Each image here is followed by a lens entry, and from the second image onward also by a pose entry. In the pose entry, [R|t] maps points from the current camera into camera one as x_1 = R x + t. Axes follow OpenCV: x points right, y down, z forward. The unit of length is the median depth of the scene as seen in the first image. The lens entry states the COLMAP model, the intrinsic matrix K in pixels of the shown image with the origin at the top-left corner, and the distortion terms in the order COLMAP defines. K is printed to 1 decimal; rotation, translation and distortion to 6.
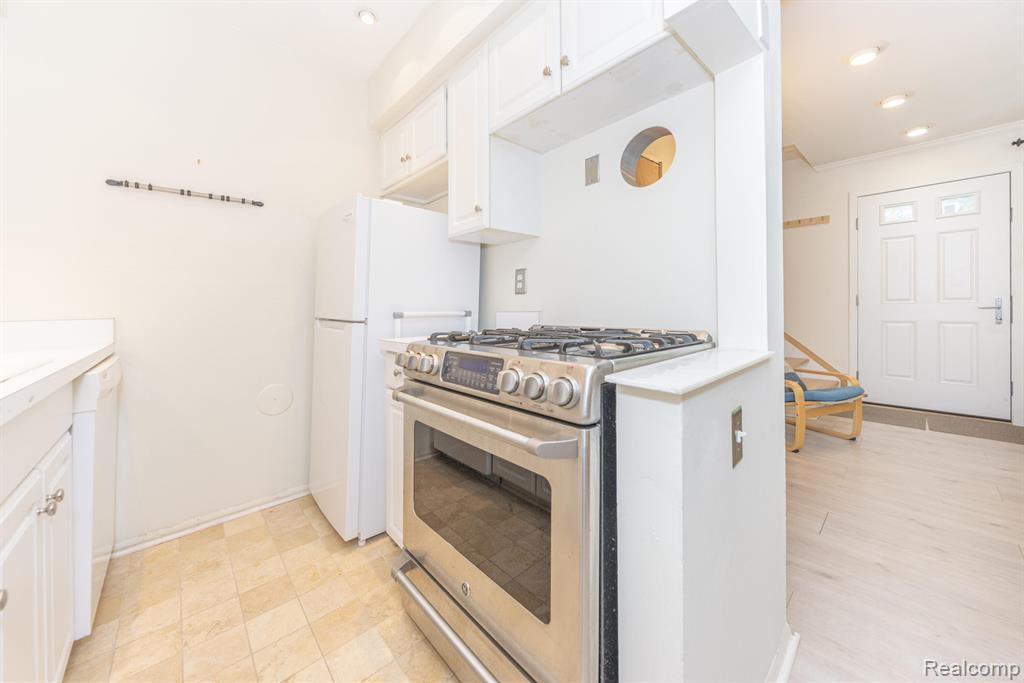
lens RADIAL K [[366.3, 0, 524.8], [0, 366.3, 298.7], [0, 0, 1]] dist [-0.000365, -0.000118]
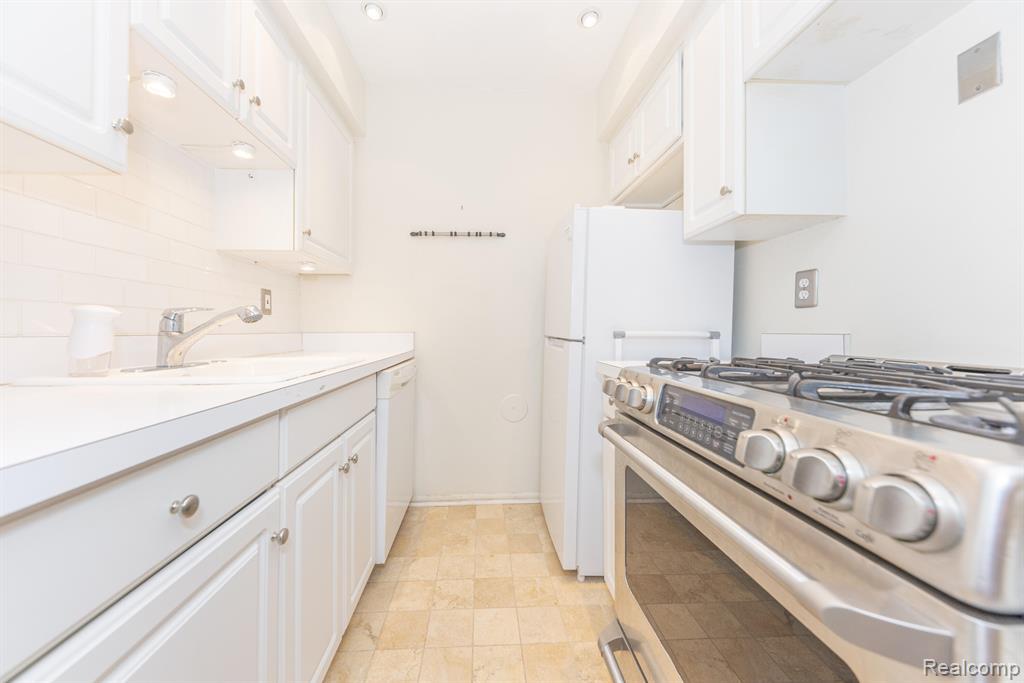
lens RADIAL K [[358.0, 0, 498.7], [0, 358.0, 320.7], [0, 0, 1]] dist [0.017414, -0.007172]
pose [[0.743699, -0.003961, -0.668502, 0.019052], [0.005542, 0.999985, 0.000240, 0.012067], [0.668491, -0.003883, 0.743710, 0.201825]]
